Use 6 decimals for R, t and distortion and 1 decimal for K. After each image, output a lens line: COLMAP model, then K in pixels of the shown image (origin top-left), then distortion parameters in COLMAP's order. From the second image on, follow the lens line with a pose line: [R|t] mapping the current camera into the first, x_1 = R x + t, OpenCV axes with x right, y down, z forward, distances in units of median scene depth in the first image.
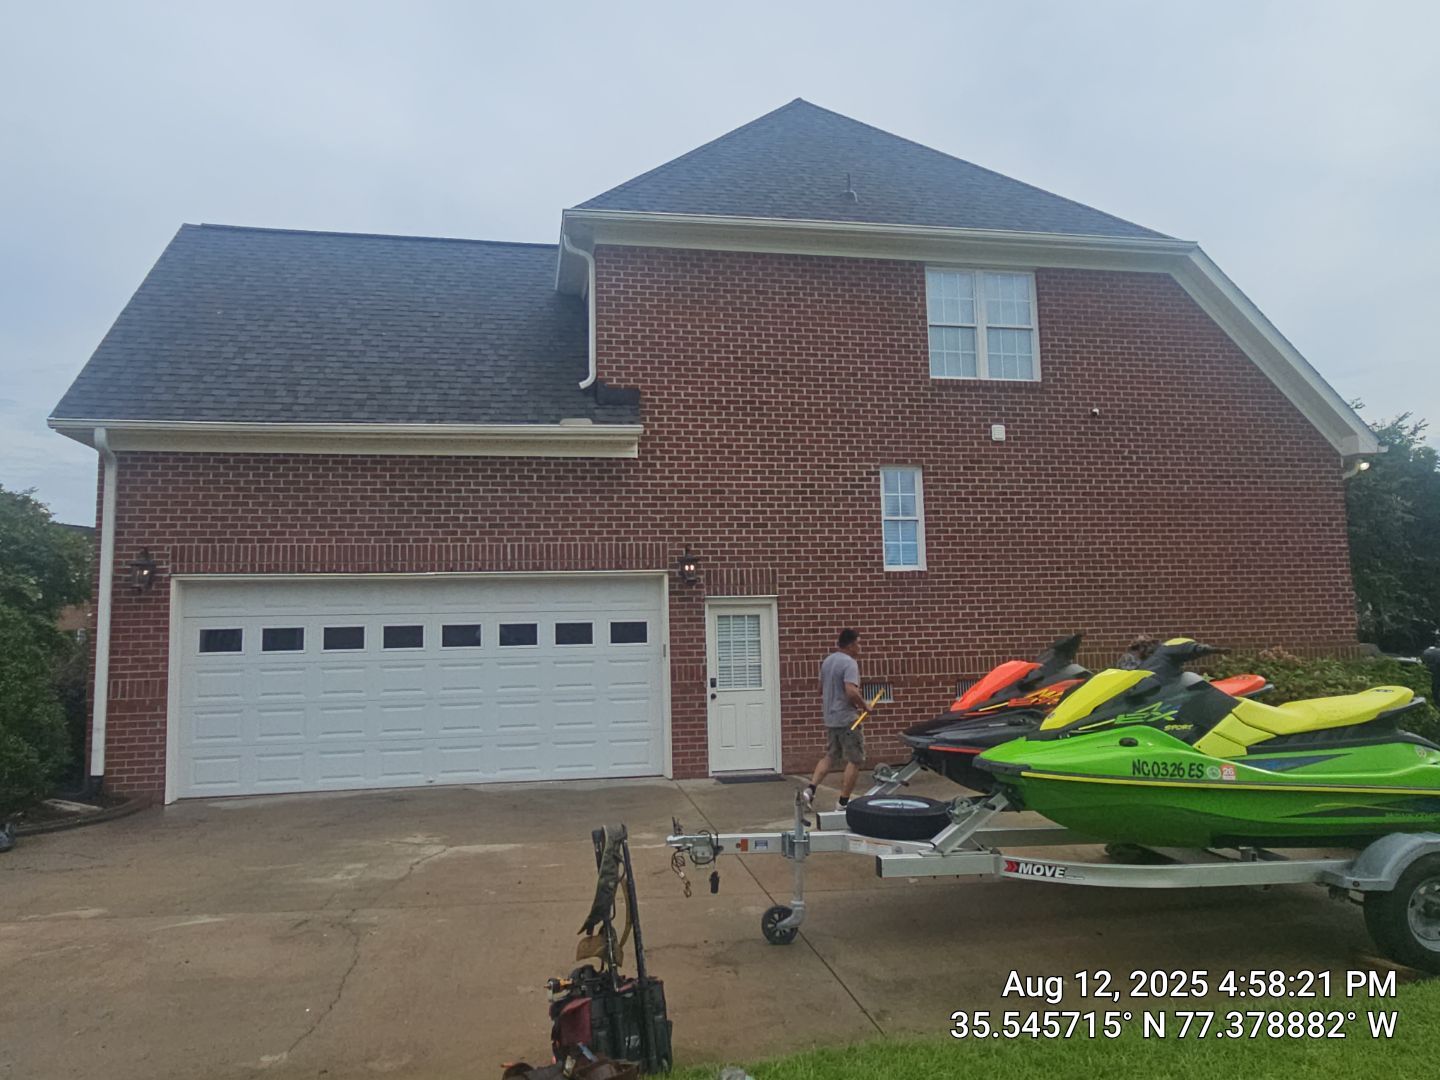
lens RADIAL K [[997.6, 0, 720.0], [0, 997.6, 540.0], [0, 0, 1]] dist [0.003119, 0.000311]
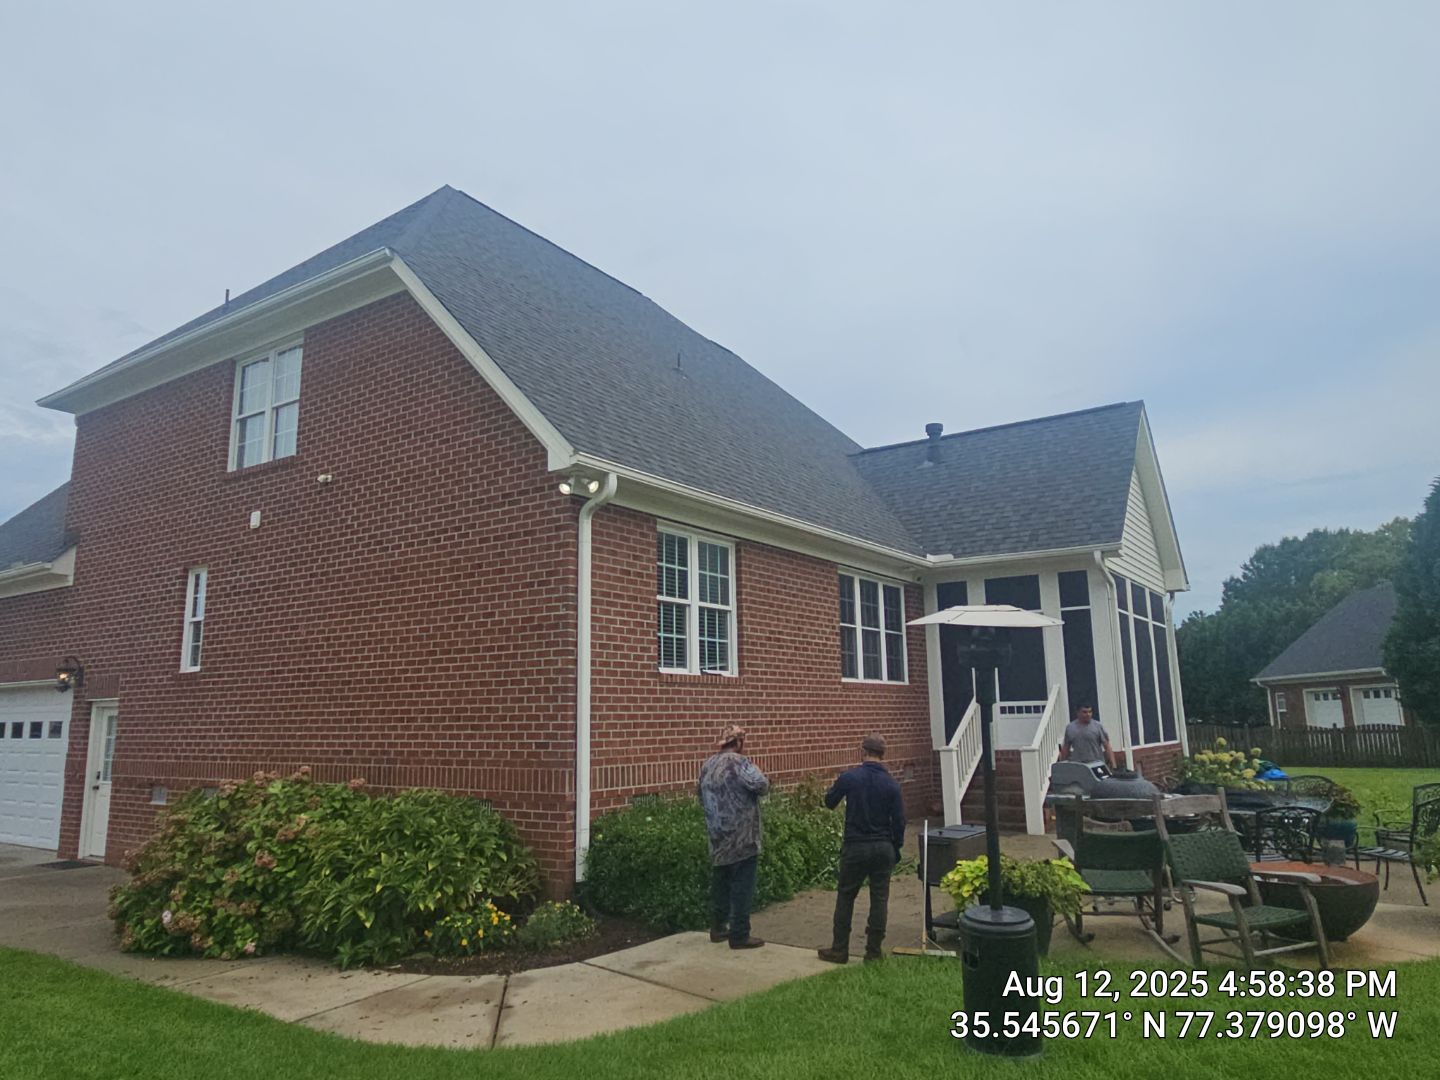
lens RADIAL K [[997.6, 0, 720.0], [0, 997.6, 540.0], [0, 0, 1]] dist [0.003119, 0.000311]
pose [[0.695169, -0.110456, -0.710310, 1.220509], [0.077972, 0.993881, -0.078243, 0.018283], [0.714605, -0.000992, 0.699527, 0.643218]]
